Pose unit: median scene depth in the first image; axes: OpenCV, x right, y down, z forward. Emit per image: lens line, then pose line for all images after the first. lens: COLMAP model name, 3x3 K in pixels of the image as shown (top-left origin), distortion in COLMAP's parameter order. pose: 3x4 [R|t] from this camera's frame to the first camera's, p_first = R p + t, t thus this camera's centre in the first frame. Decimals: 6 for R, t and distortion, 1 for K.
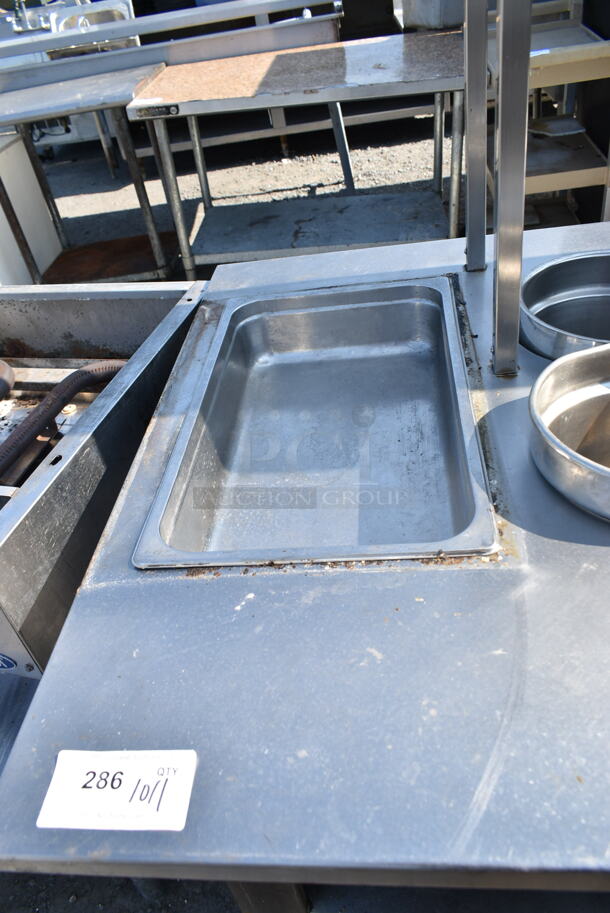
lens RADIAL K [[701.9, 0, 305.0], [0, 701.9, 456.5], [0, 0, 1]] dist [-0.017435, 0.004891]
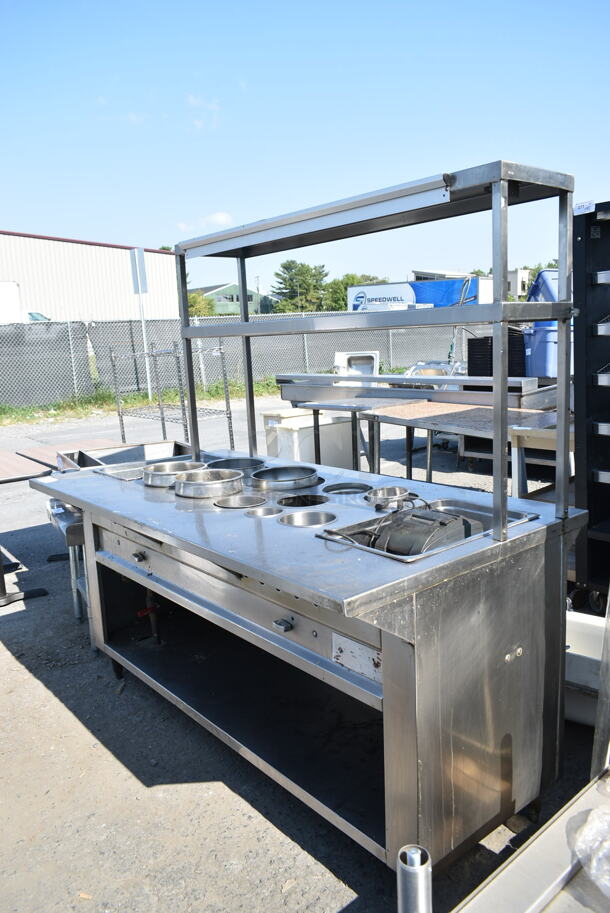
lens RADIAL K [[701.9, 0, 305.0], [0, 701.9, 456.5], [0, 0, 1]] dist [-0.017435, 0.004891]
pose [[0.700951, 0.237155, -0.672626, 0.748237], [-0.492249, 0.843321, -0.215639, 0.076564], [0.516099, 0.482252, 0.707866, -0.306603]]
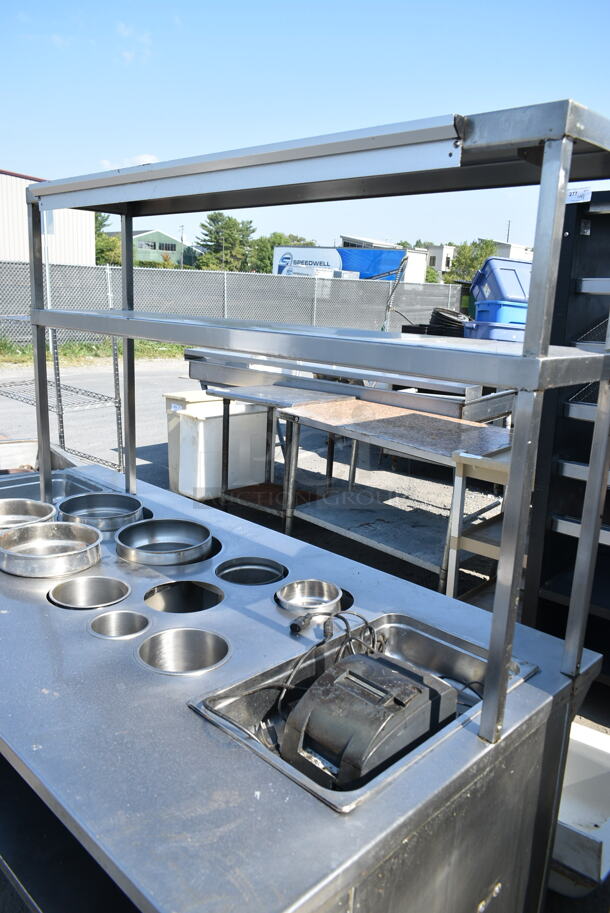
lens RADIAL K [[703.9, 0, 305.0], [0, 703.9, 456.5], [0, 0, 1]] dist [-0.019806, -0.001902]
pose [[0.758539, 0.319627, -0.567853, 0.587926], [-0.519965, 0.822129, -0.231819, -0.044623], [0.392753, 0.471108, 0.789812, -0.176850]]
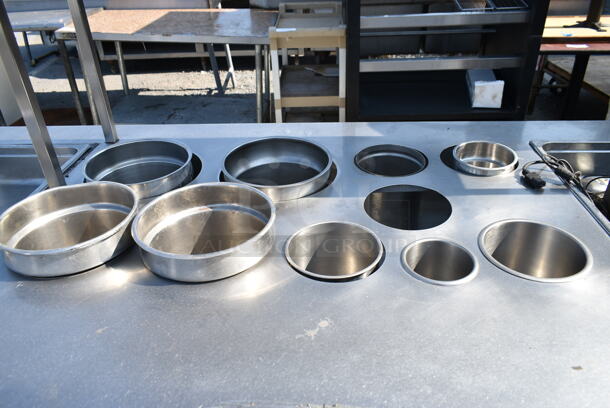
lens RADIAL K [[461.3, 0, 315.2], [0, 461.3, 205.1], [0, 0, 1]] dist [-0.004775, 0.001775]
pose [[0.991749, 0.075502, 0.103606, 0.210783], [-0.062155, 0.990018, -0.126496, 0.002908], [-0.112122, 0.119012, 0.986542, -0.071158]]
